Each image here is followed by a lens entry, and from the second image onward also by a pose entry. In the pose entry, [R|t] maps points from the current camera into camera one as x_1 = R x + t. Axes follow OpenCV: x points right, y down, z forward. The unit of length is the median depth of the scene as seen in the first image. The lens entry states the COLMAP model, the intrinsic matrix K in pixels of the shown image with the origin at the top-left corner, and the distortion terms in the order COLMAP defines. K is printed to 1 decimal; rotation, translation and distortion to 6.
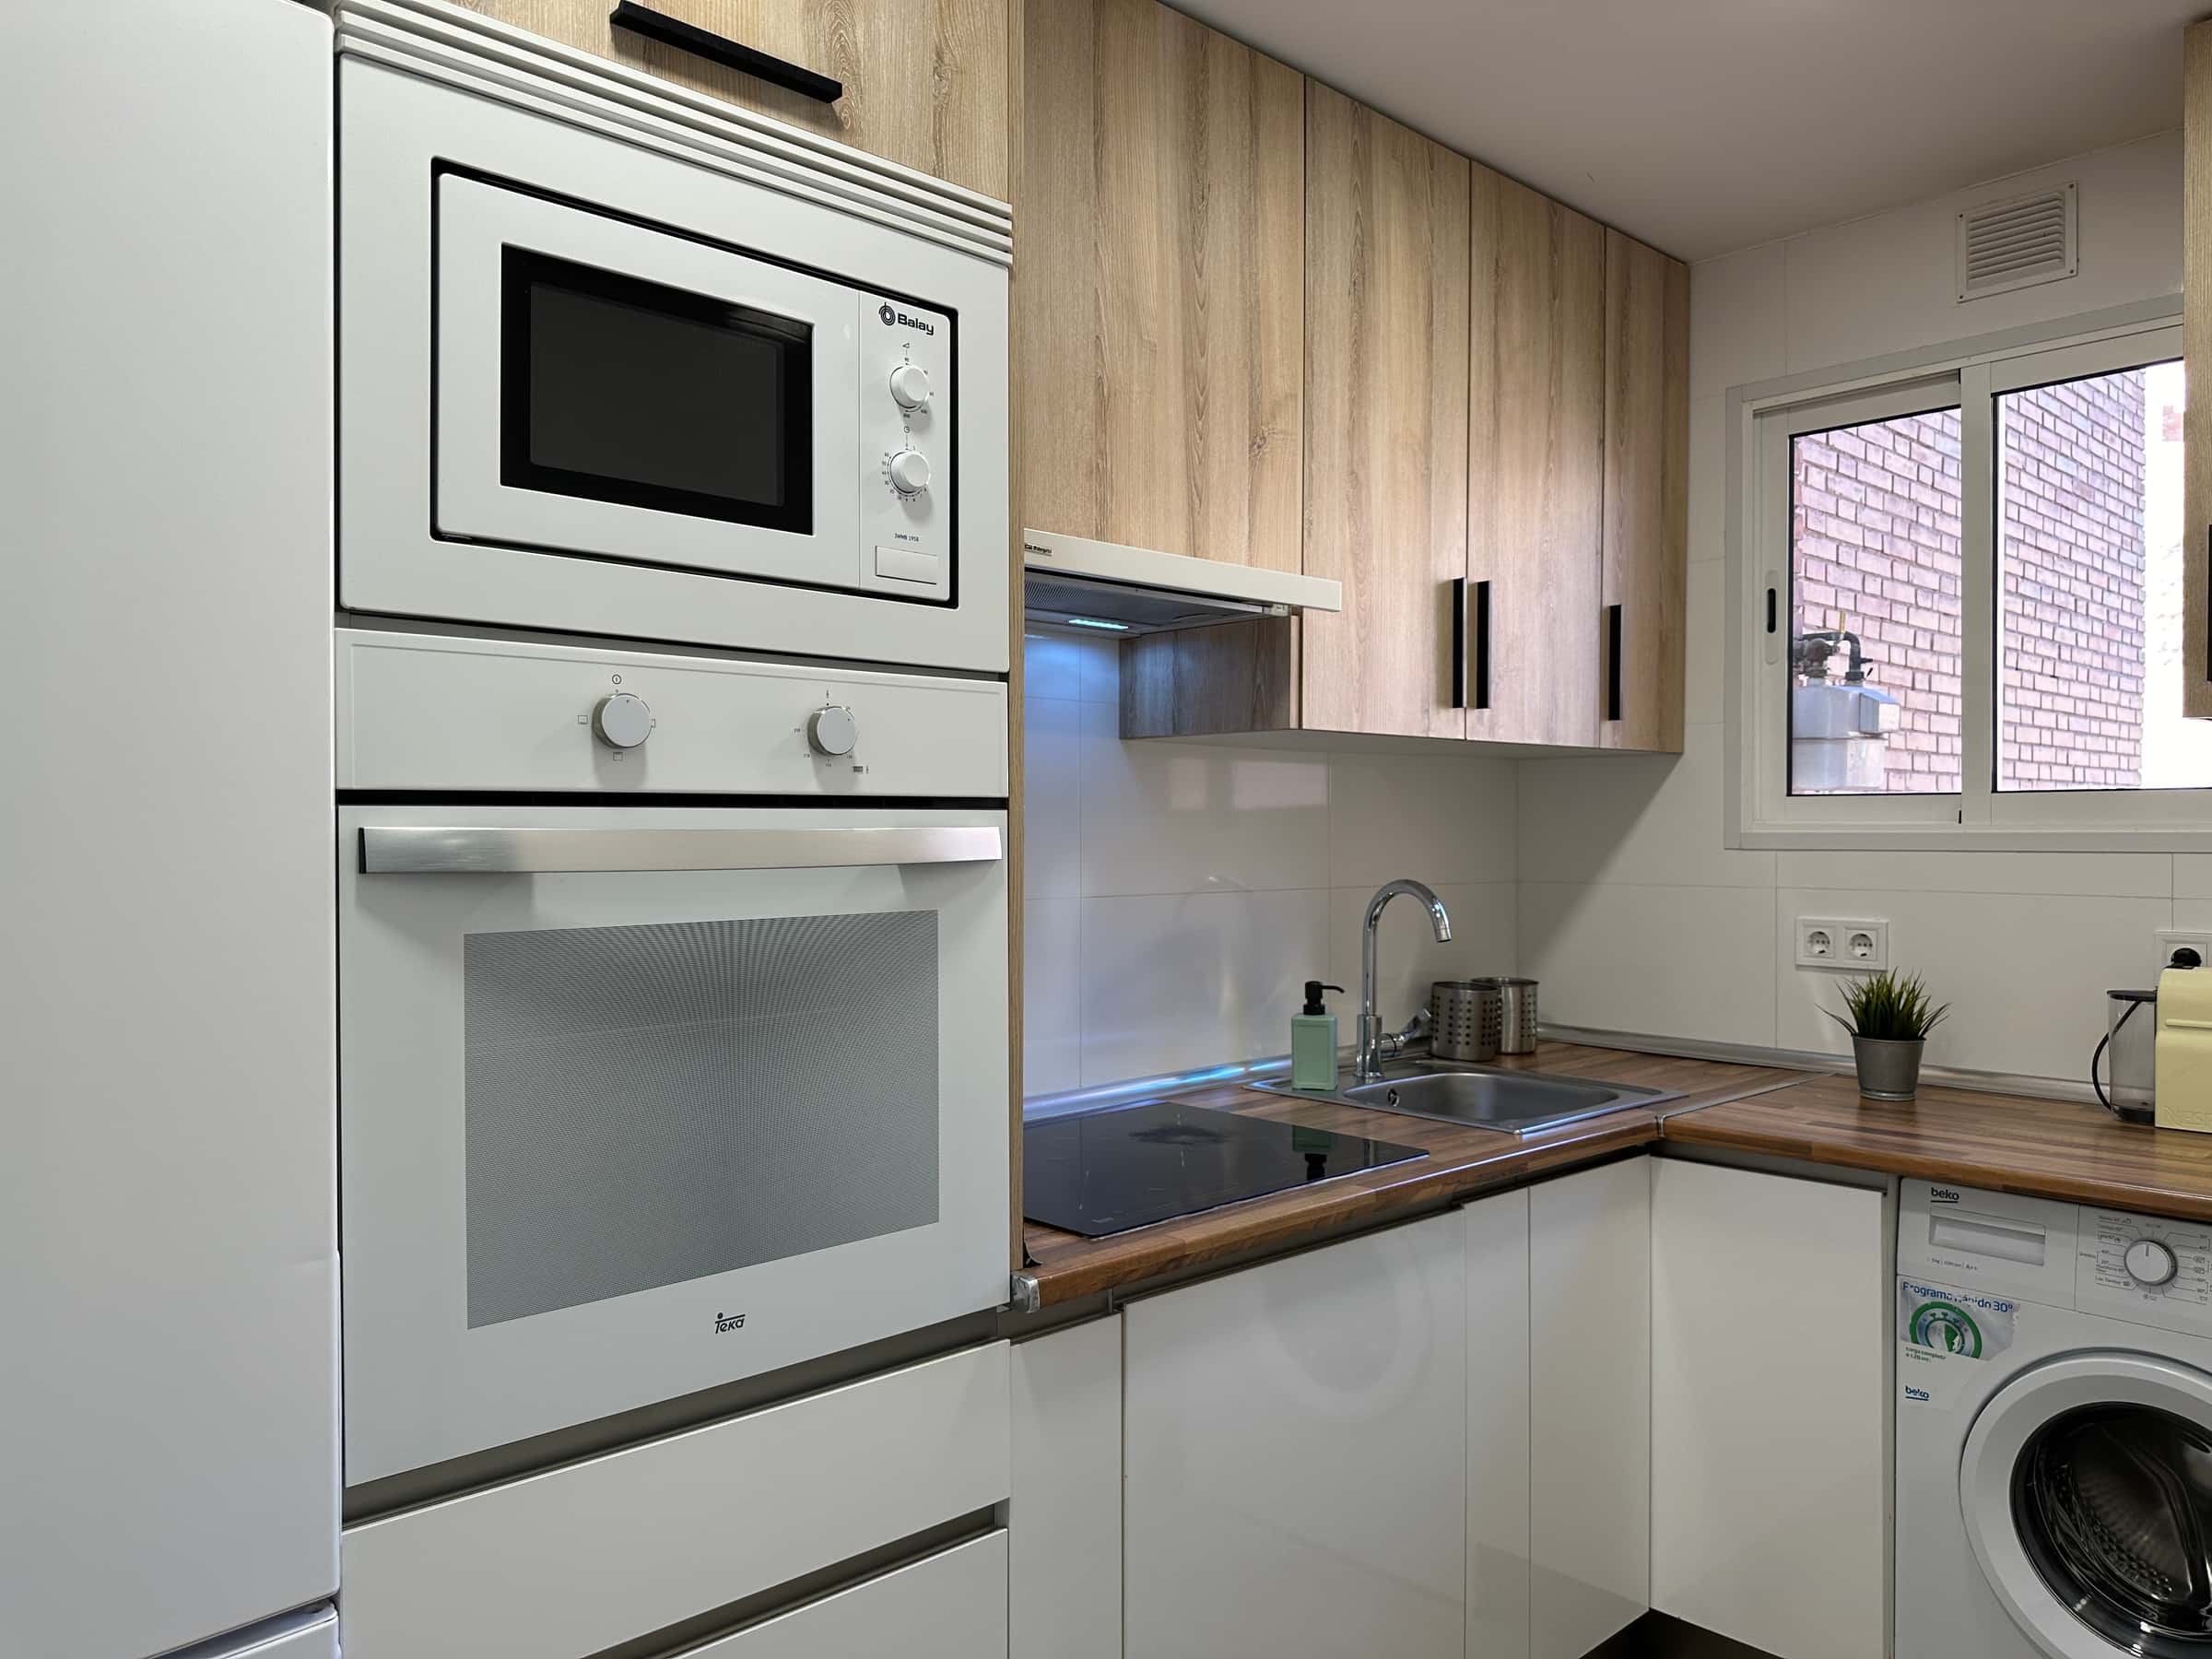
lens RADIAL K [[1560.3, 0, 1112.6], [0, 1560.3, 846.2], [0, 0, 1]] dist [0.145862, -0.162215]
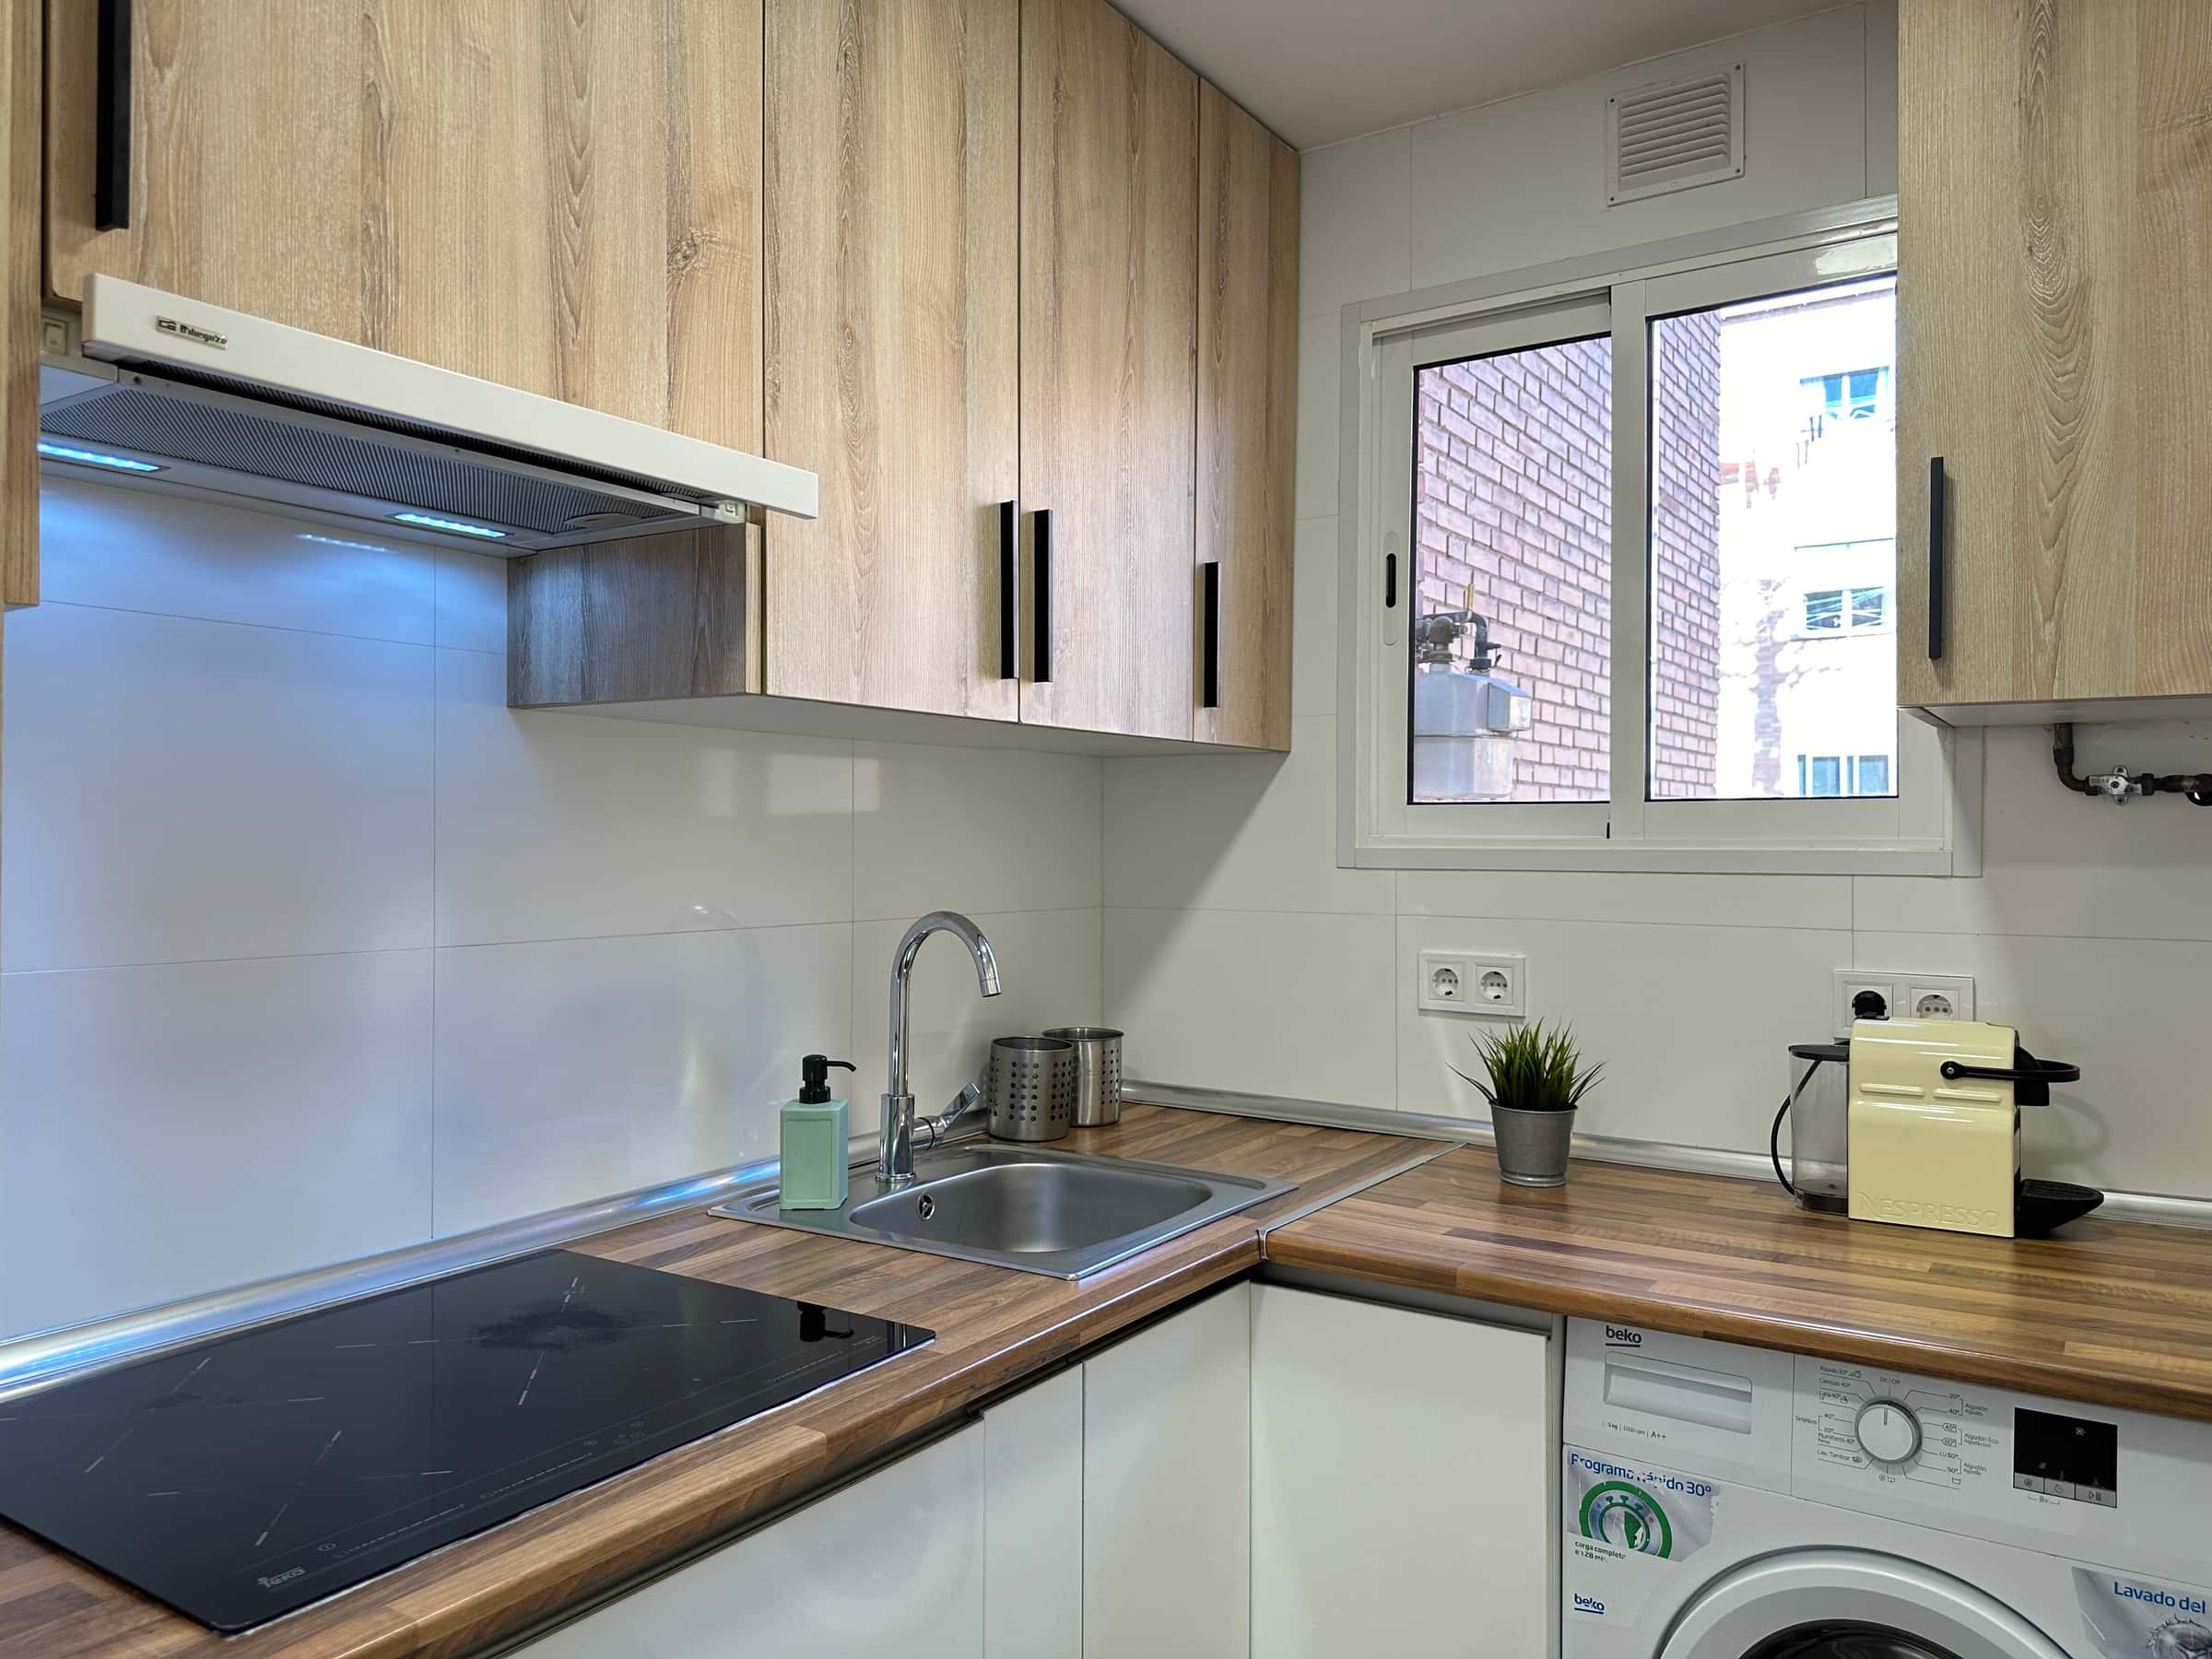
lens RADIAL K [[1562.4, 0, 1080.9], [0, 1562.4, 835.3], [0, 0, 1]] dist [0.299119, -0.409500]
pose [[0.977622, 0.003282, 0.210343, 0.095128], [-0.000559, 0.999915, -0.013005, -0.005031], [-0.210368, 0.012596, 0.977541, 0.263460]]
